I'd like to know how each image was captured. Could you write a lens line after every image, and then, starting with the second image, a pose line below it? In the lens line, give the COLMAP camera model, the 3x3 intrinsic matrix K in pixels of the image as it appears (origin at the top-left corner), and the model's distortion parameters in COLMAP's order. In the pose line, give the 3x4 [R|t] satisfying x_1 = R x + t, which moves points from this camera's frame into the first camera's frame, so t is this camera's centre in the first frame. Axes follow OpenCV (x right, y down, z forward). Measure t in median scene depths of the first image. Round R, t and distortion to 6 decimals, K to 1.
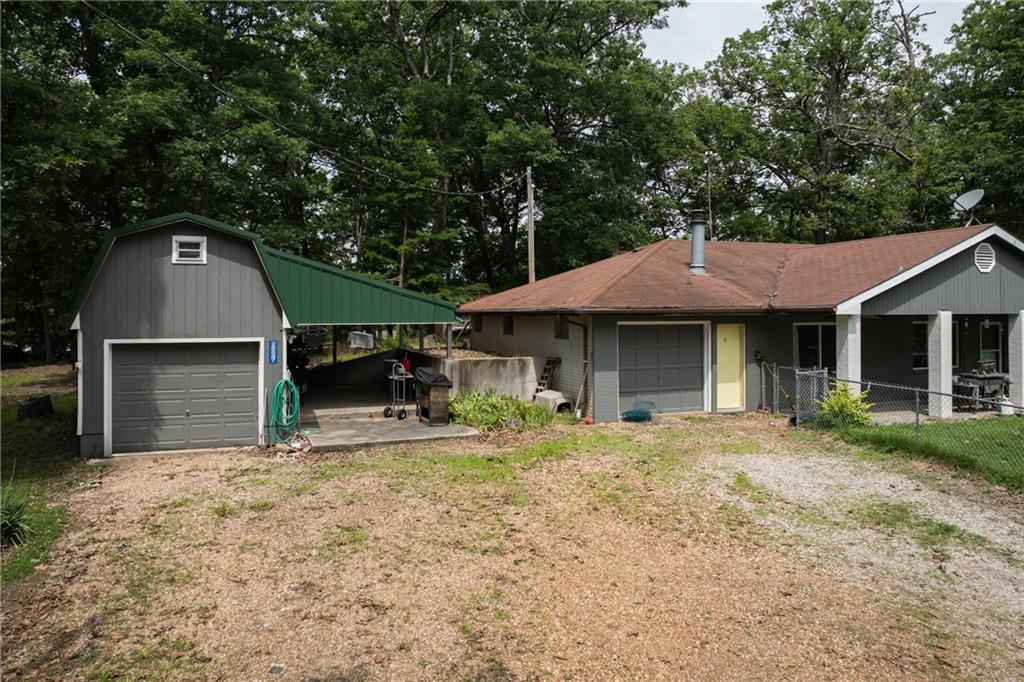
lens RADIAL K [[733.8, 0, 574.9], [0, 733.8, 312.1], [0, 0, 1]] dist [-0.033857, 0.000939]
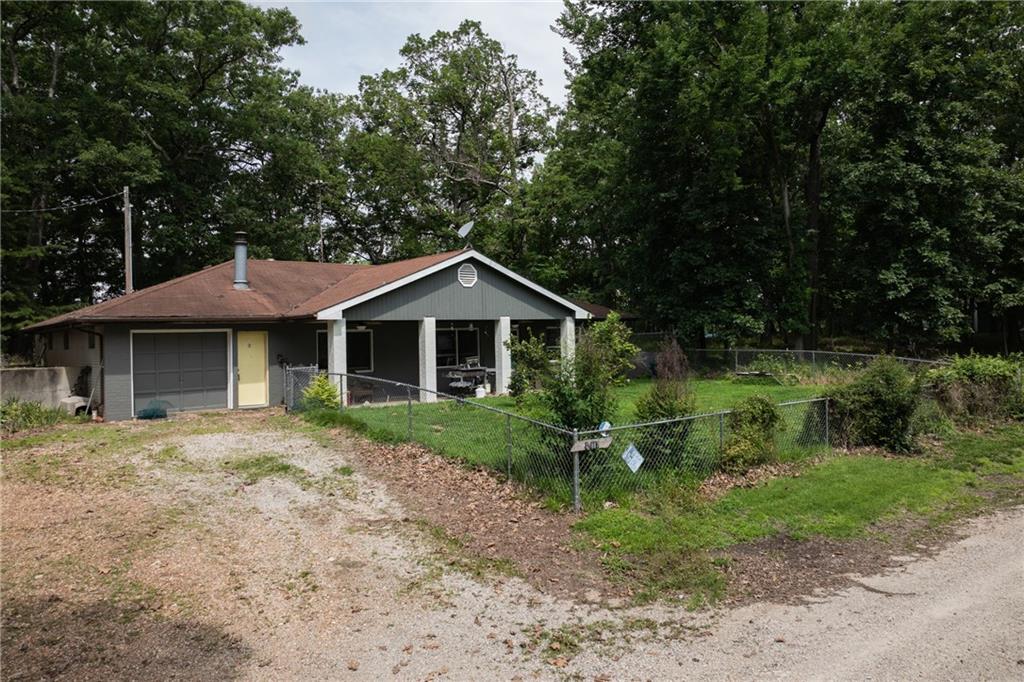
lens RADIAL K [[733.8, 0, 574.9], [0, 733.8, 312.1], [0, 0, 1]] dist [-0.033857, 0.000939]
pose [[0.934387, -0.008428, 0.356159, 0.278113], [0.020858, 0.999299, -0.031074, 0.032215], [-0.355647, 0.036464, 0.933909, -0.253523]]
